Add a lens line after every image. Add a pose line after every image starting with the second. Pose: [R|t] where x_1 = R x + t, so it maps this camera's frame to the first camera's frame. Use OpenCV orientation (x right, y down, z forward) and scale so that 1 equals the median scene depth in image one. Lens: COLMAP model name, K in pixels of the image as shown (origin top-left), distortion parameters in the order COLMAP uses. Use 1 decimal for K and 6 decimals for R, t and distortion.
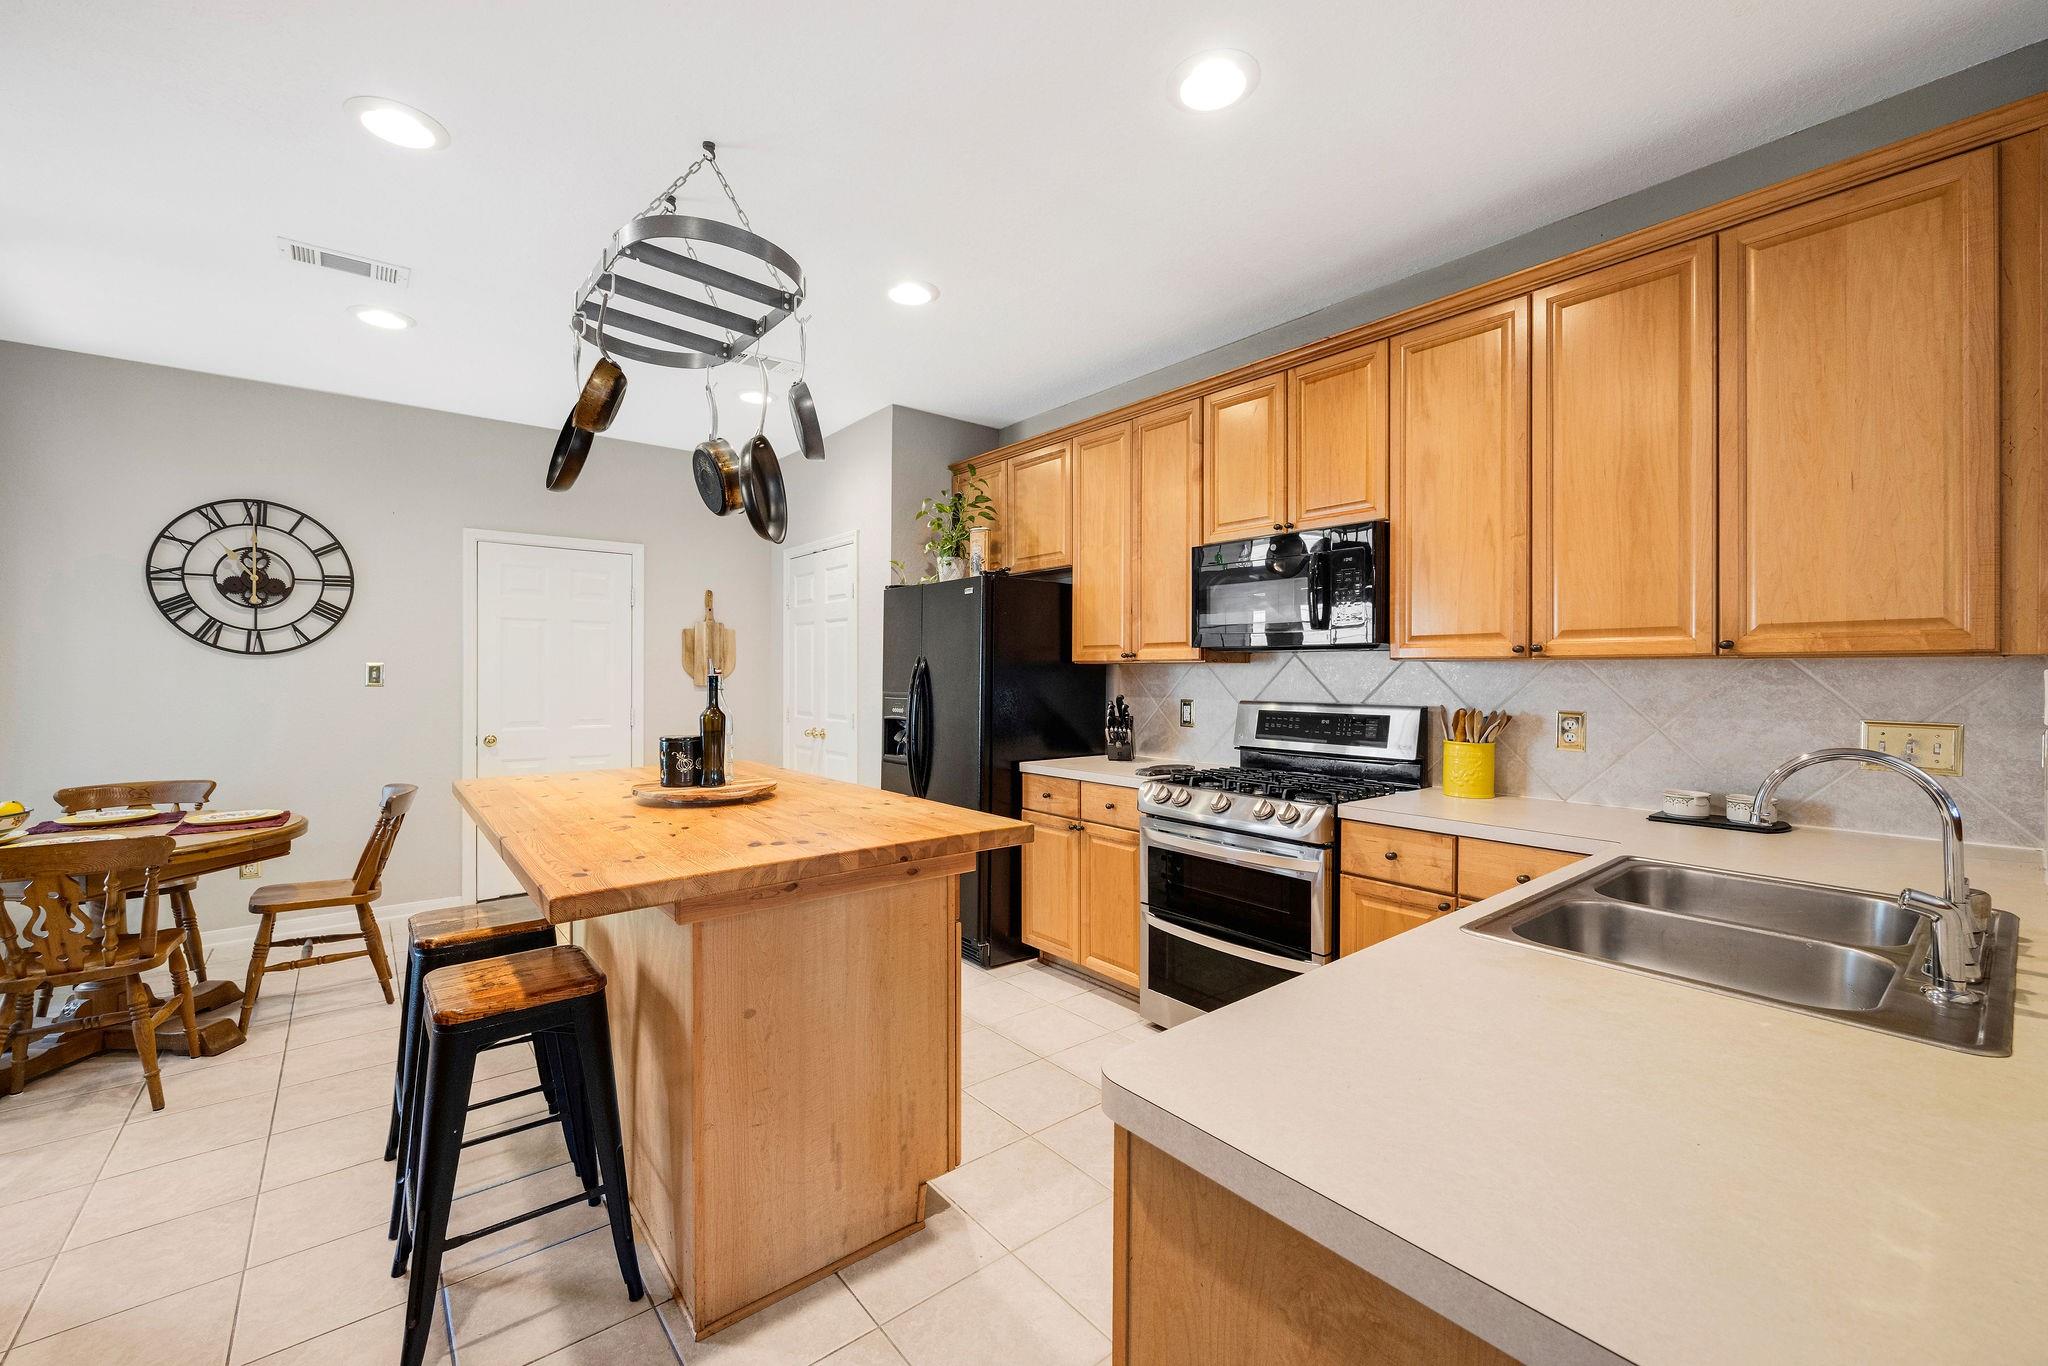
lens RADIAL K [[832.7, 0, 1024.6], [0, 832.7, 694.2], [0, 0, 1]] dist [-0.001054, 0.002628]
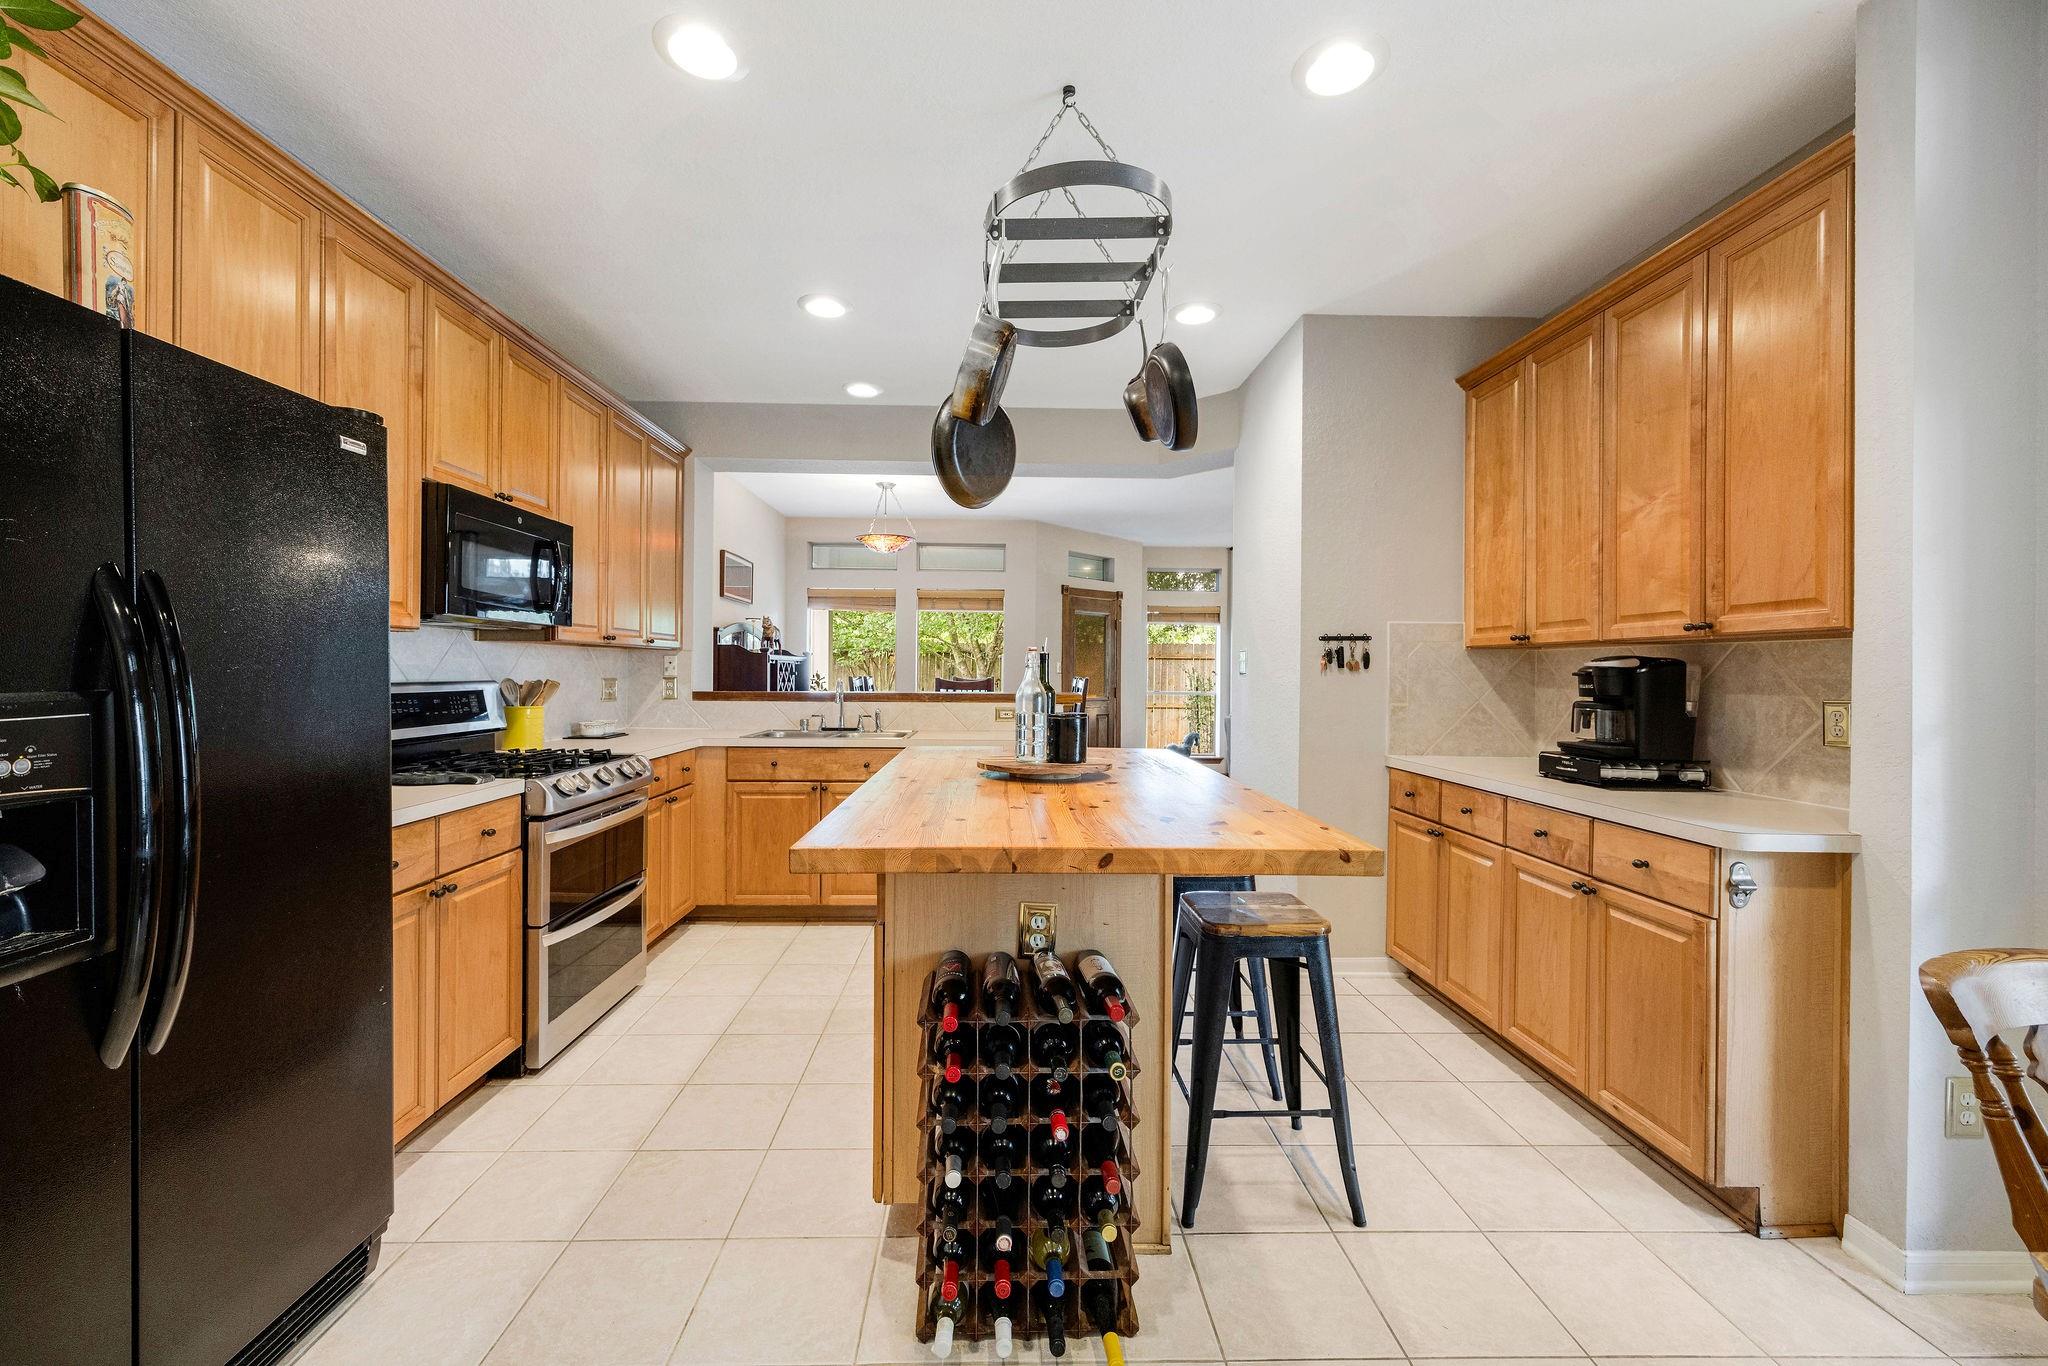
lens RADIAL K [[832.7, 0, 1018.3], [0, 832.7, 675.6], [0, 0, 1]] dist [-0.001054, 0.002628]
pose [[-0.790108, -0.011756, 0.612855, -0.548782], [0.005209, 0.999651, 0.025891, -0.011570], [-0.612945, 0.023649, -0.789771, 1.062525]]
